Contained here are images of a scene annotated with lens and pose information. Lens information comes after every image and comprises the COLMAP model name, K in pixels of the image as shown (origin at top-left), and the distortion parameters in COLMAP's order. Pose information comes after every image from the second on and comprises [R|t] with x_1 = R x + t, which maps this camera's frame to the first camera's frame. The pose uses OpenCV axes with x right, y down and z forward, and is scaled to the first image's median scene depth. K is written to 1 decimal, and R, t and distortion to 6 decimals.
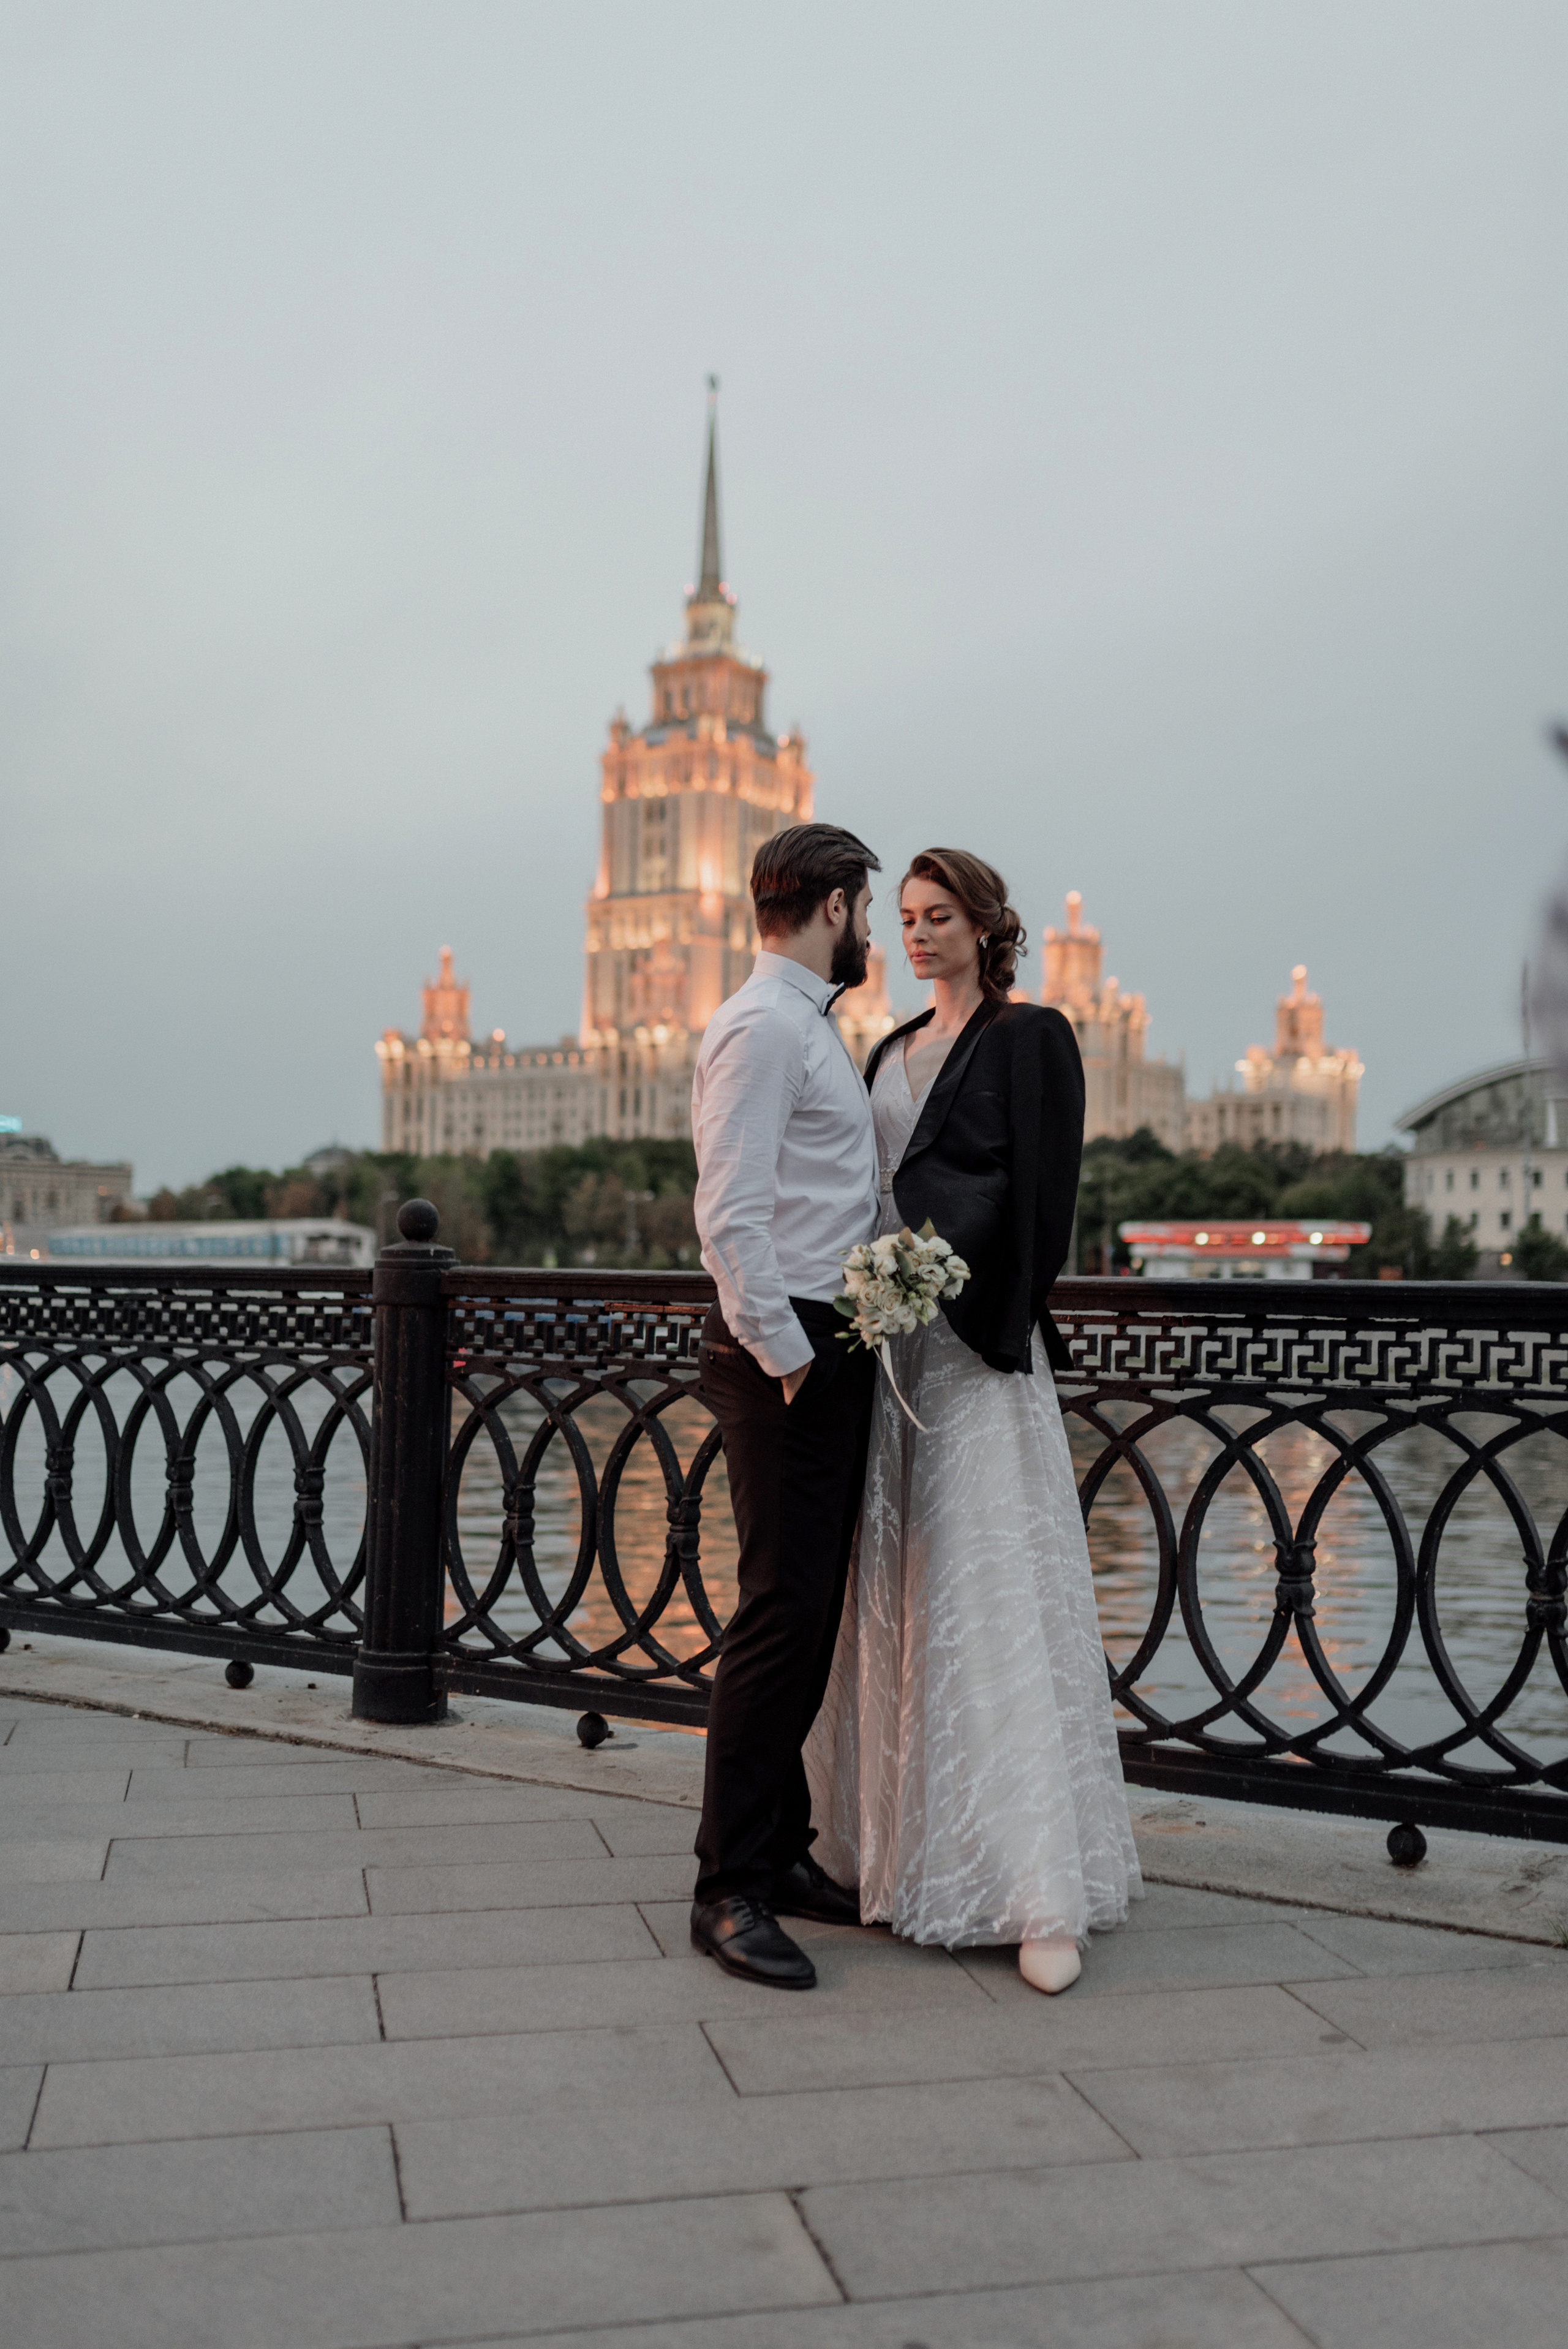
lens RADIAL K [[2358.1, 0, 799.8], [0, 2358.1, 1170.8], [0, 0, 1]] dist [-0.003737, -0.002418]
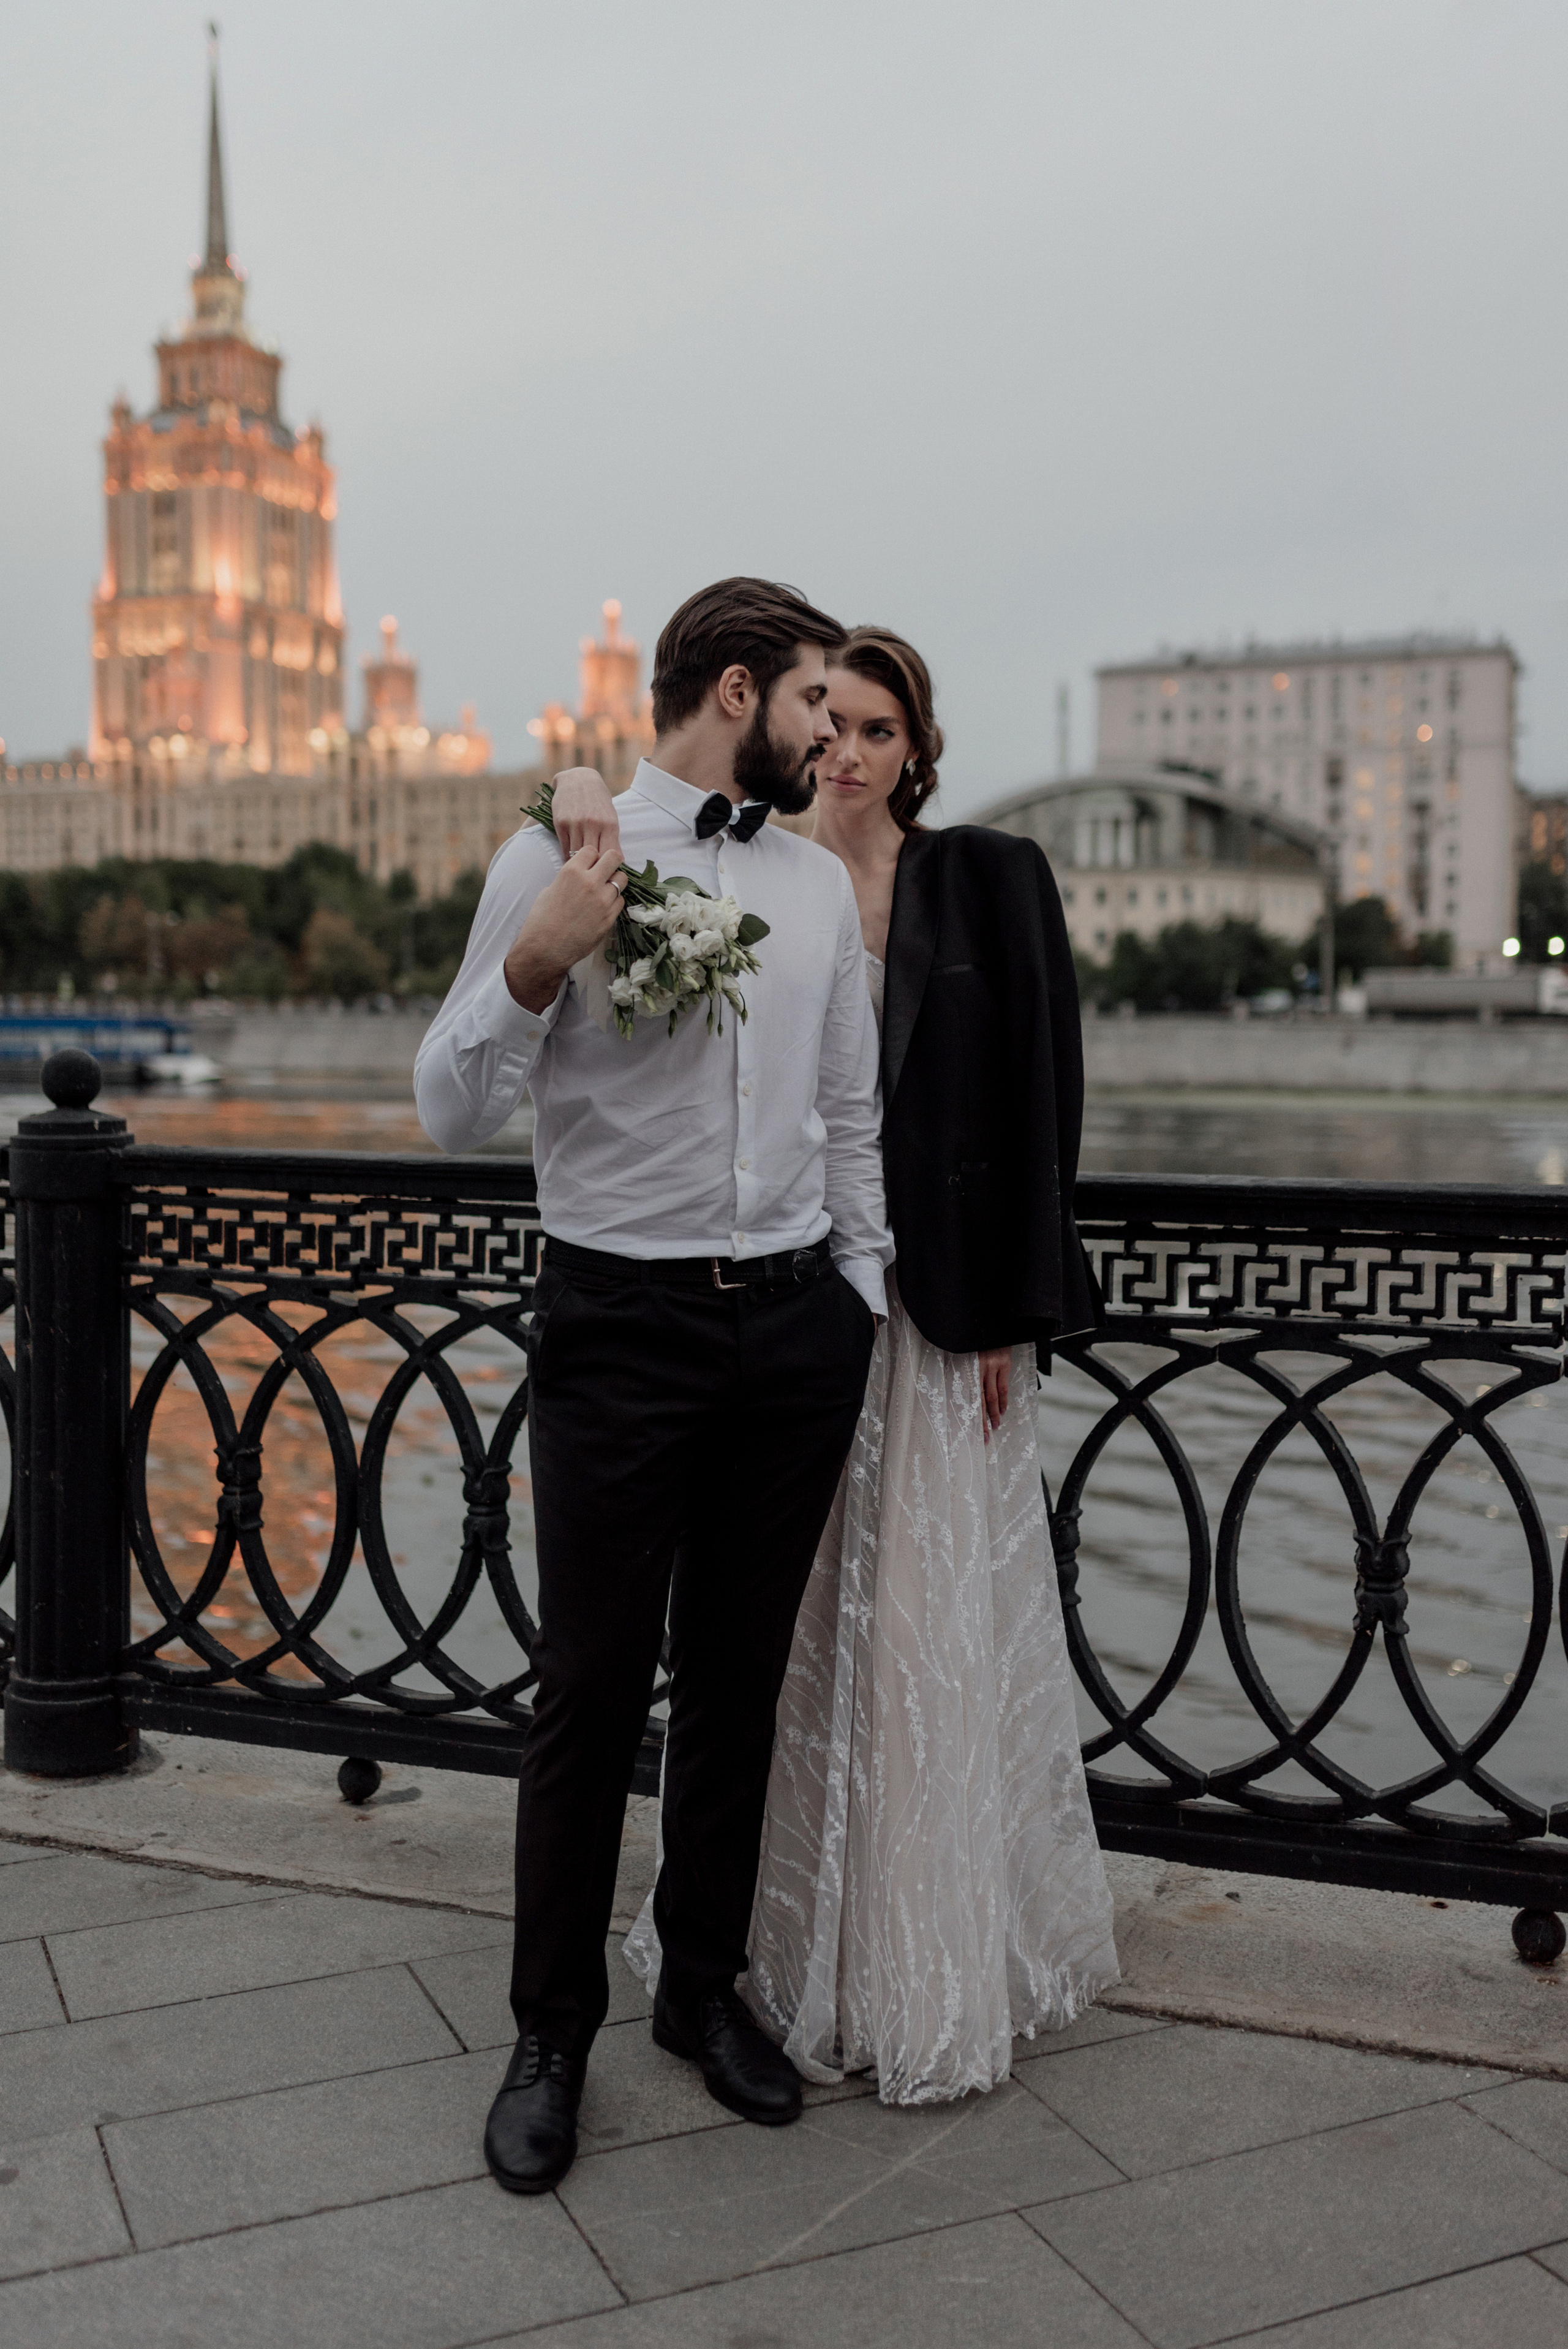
lens RADIAL K [[2363.3, 0, 820.8], [0, 2363.3, 1136.8], [0, 0, 1]] dist [-0.003772, 0.013402]
pose [[0.978830, -0.024925, 0.203153, -0.087501], [0.003468, 0.994435, 0.105298, -0.036188], [-0.204647, -0.102365, 0.973469, 0.263304]]
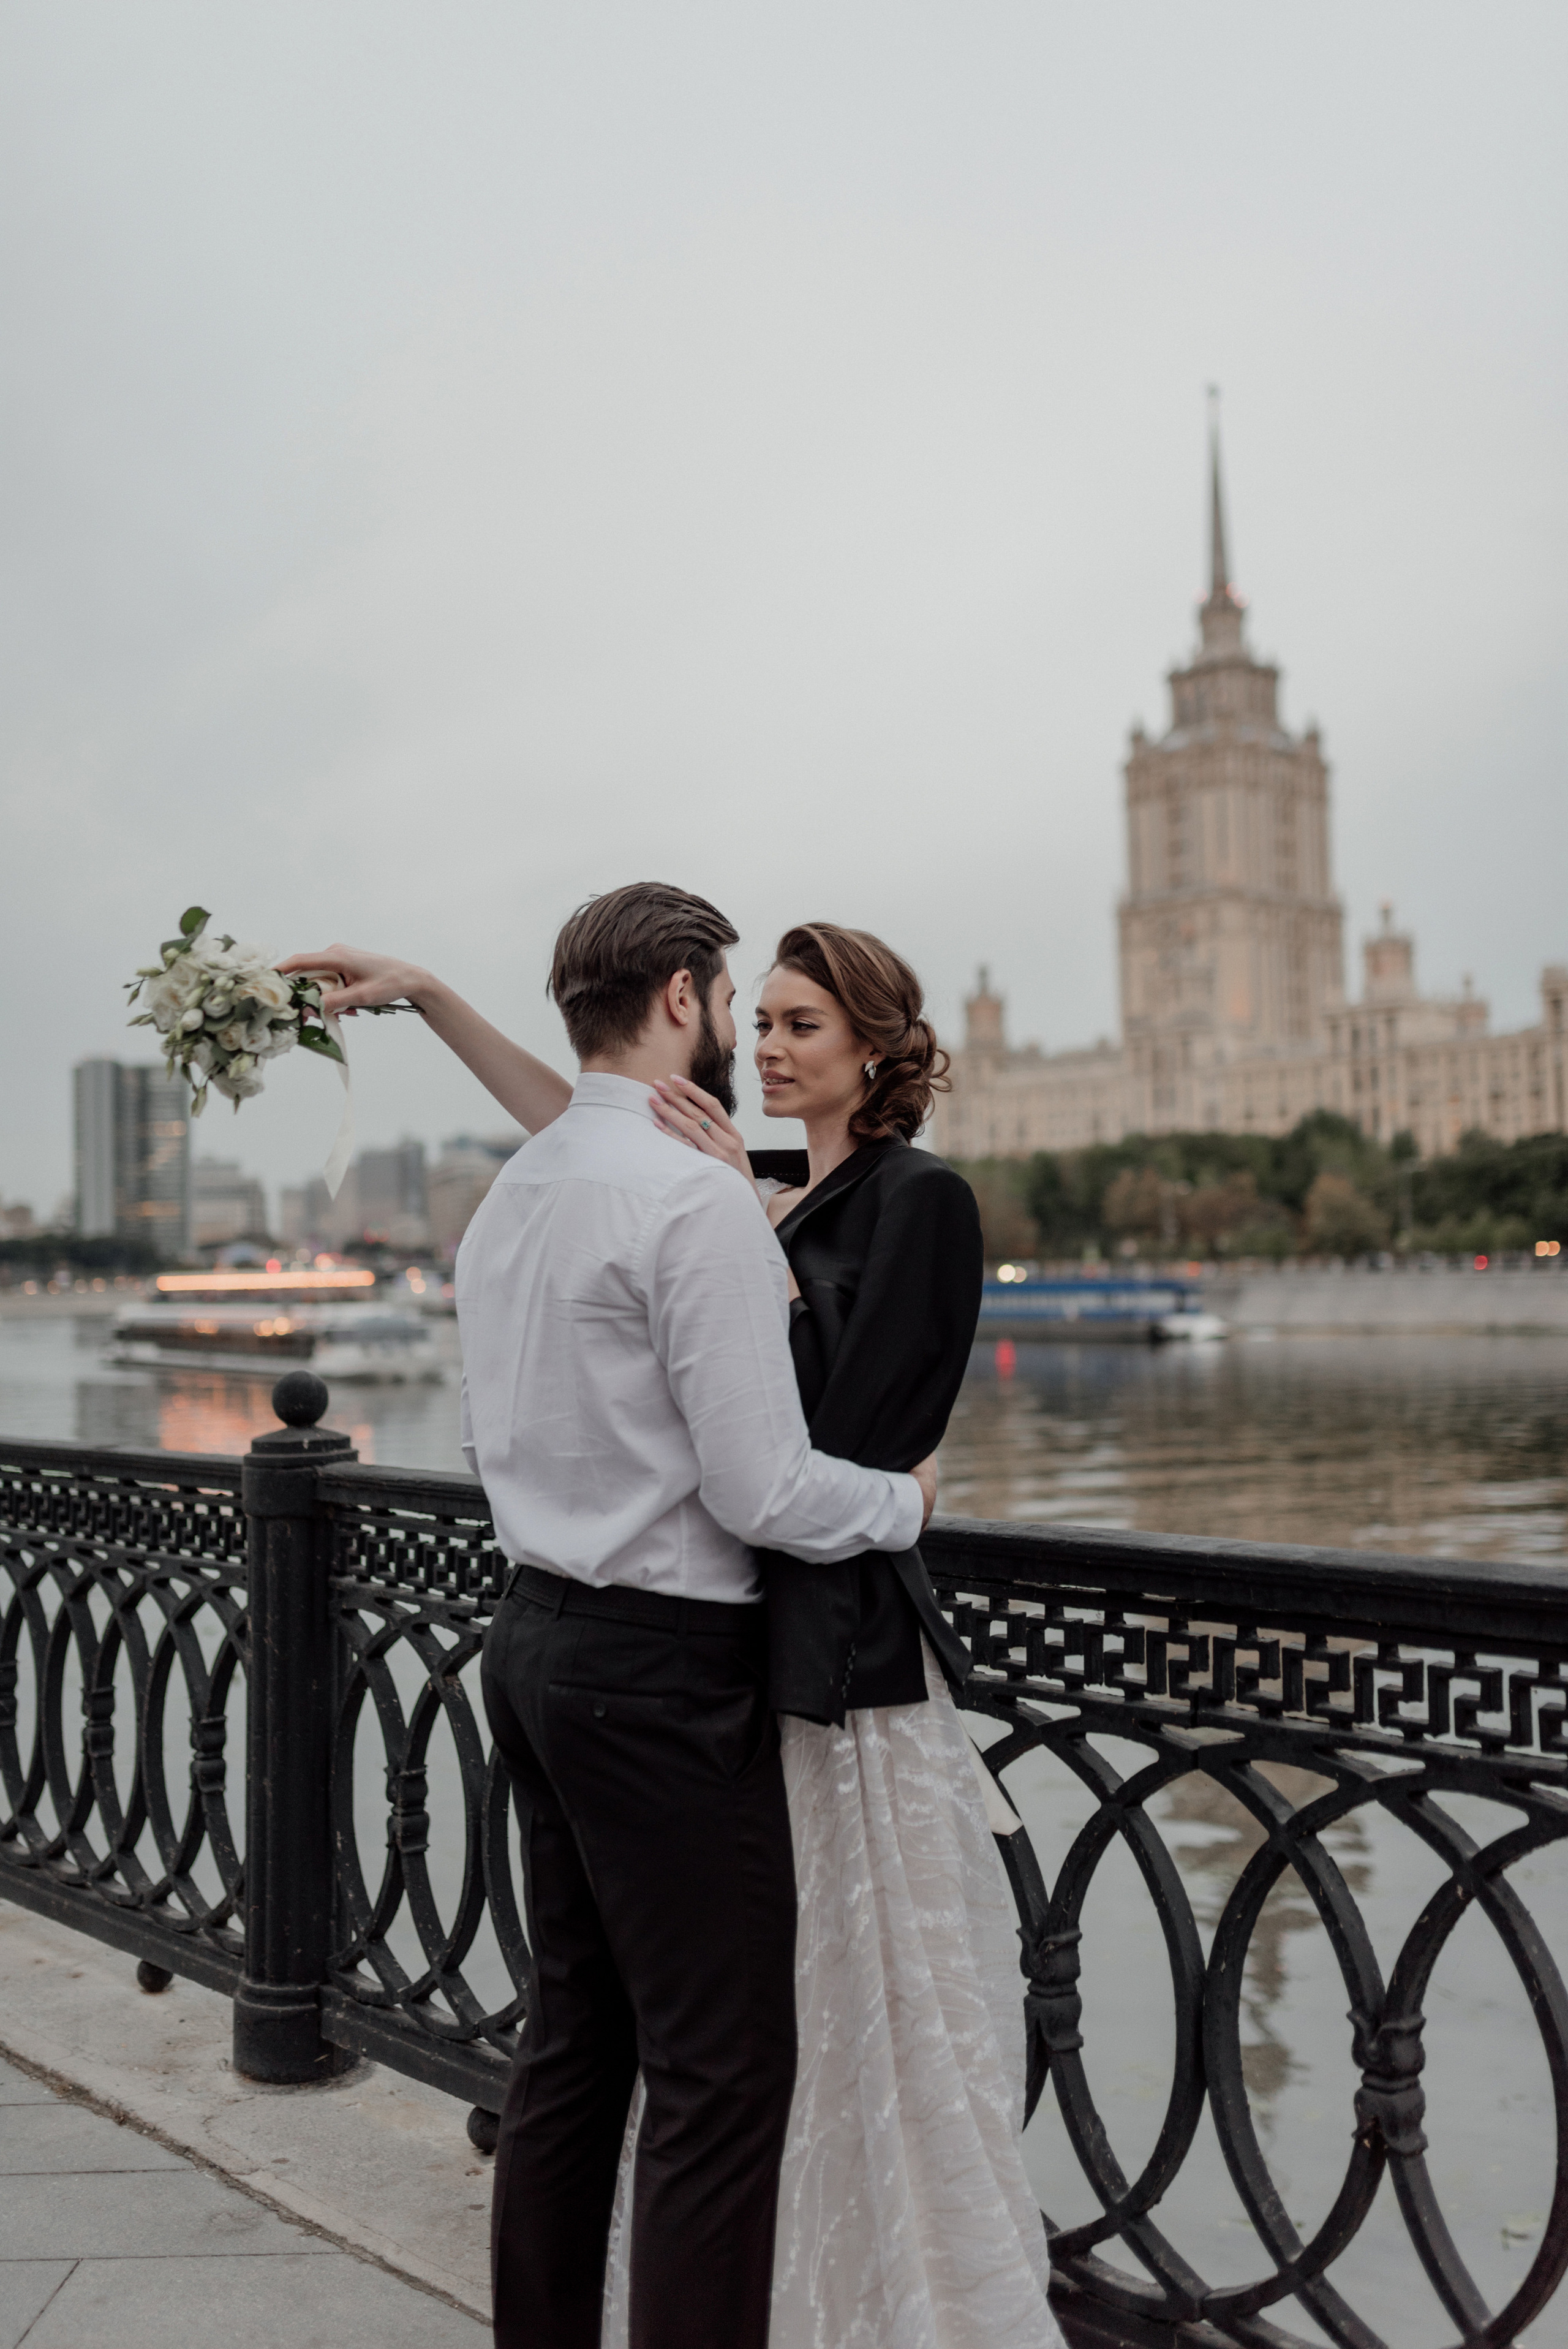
lens RADIAL K [[2233.0, 0, 798.4], [0, 2233.0, 1170.5], [0, 0, 1]] dist [0.001464, 0.006283]
pose [[0.969533, -0.047682, -0.240277, 0.169666], [0.048271, 0.998828, -0.003439, -0.042088], [0.240159, -0.008264, 0.970698, 0.353282]]
